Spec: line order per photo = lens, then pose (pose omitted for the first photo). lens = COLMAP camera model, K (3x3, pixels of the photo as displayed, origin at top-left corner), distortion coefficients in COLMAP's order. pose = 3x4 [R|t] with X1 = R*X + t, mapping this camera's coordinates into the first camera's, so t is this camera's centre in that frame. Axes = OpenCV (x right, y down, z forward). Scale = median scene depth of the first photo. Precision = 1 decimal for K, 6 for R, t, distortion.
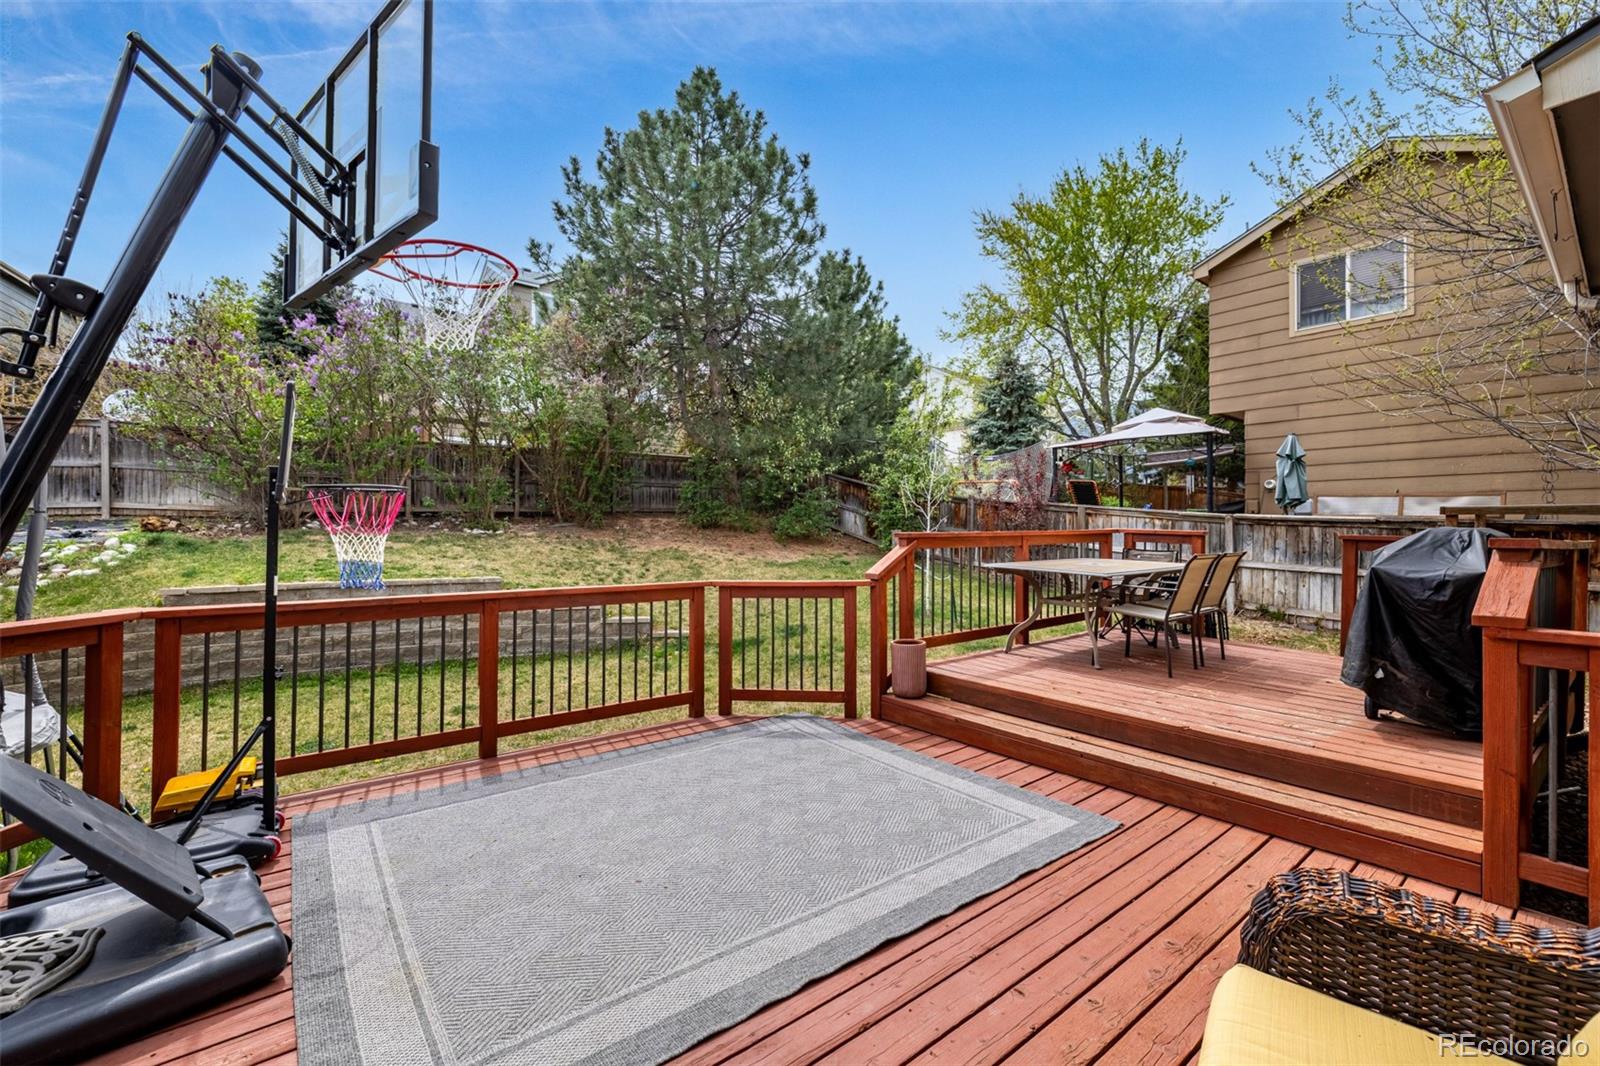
lens RADIAL K [[663.2, 0, 798.0], [0, 663.2, 531.9], [0, 0, 1]] dist [0.010262, 0.001879]
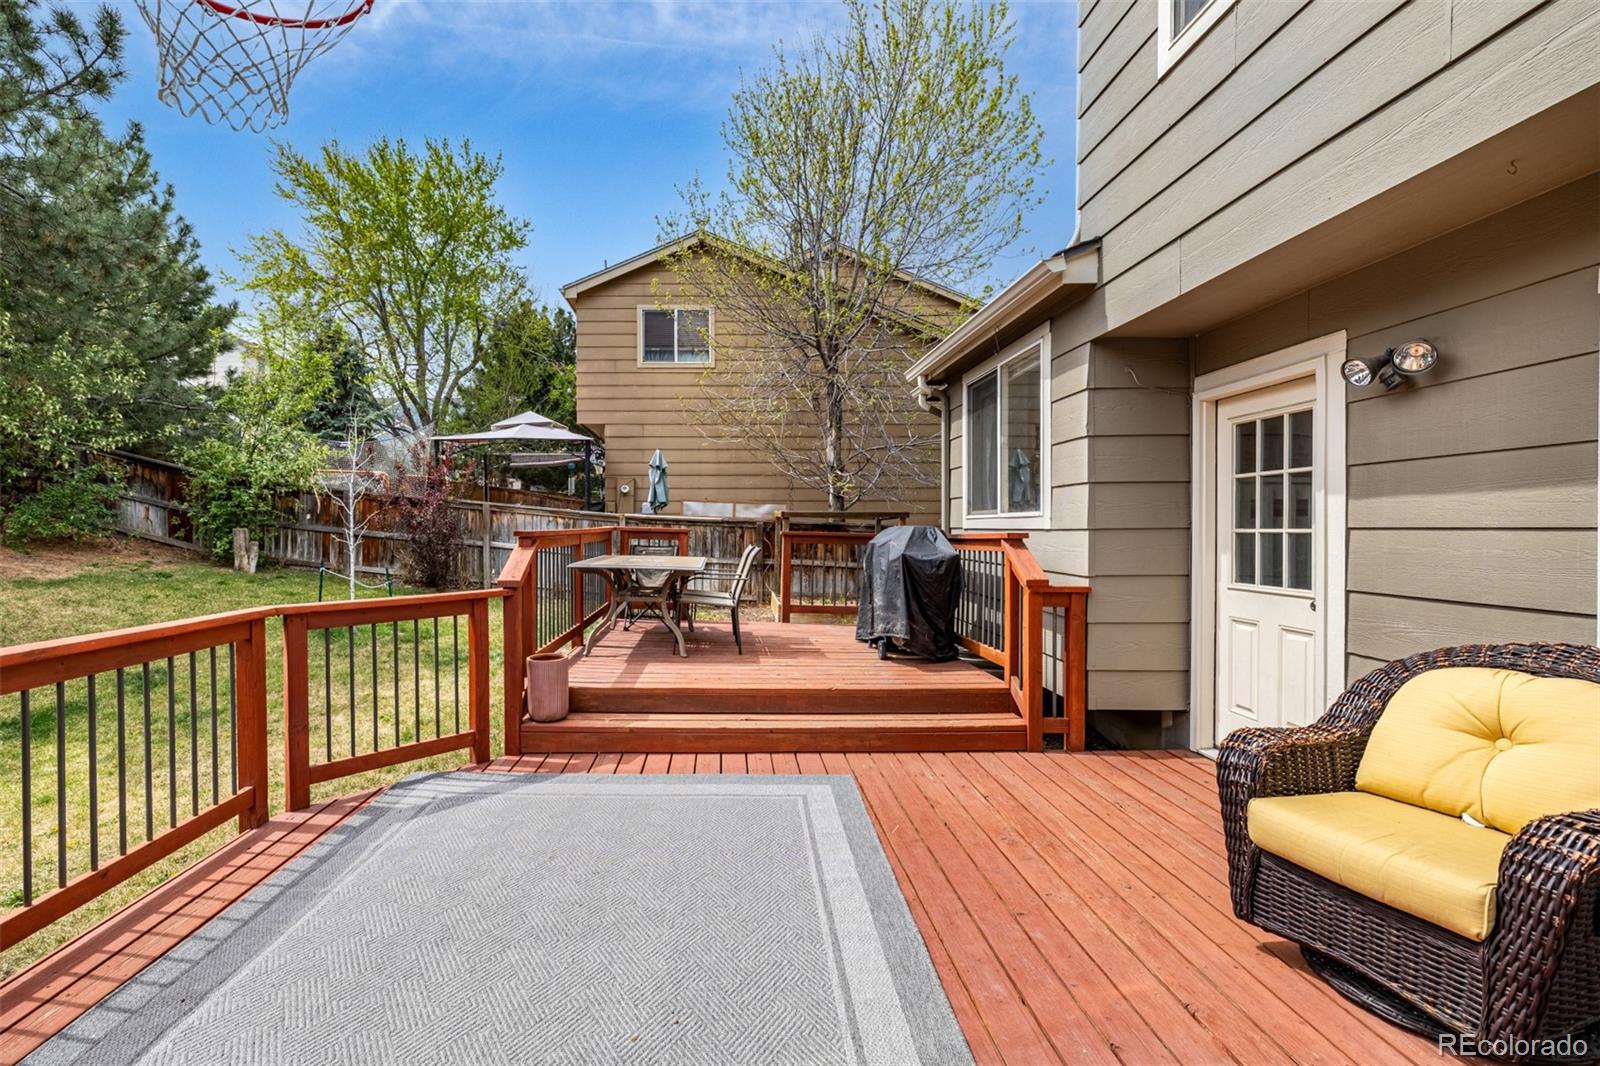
lens RADIAL K [[689.1, 0, 730.4], [0, 689.1, 540.1], [0, 0, 1]] dist [0.005008, 0.000171]
pose [[0.640145, -0.015294, 0.768102, -0.148734], [0.003823, 0.999853, 0.016722, -0.000751], [-0.768245, -0.007768, 0.640109, 0.096274]]
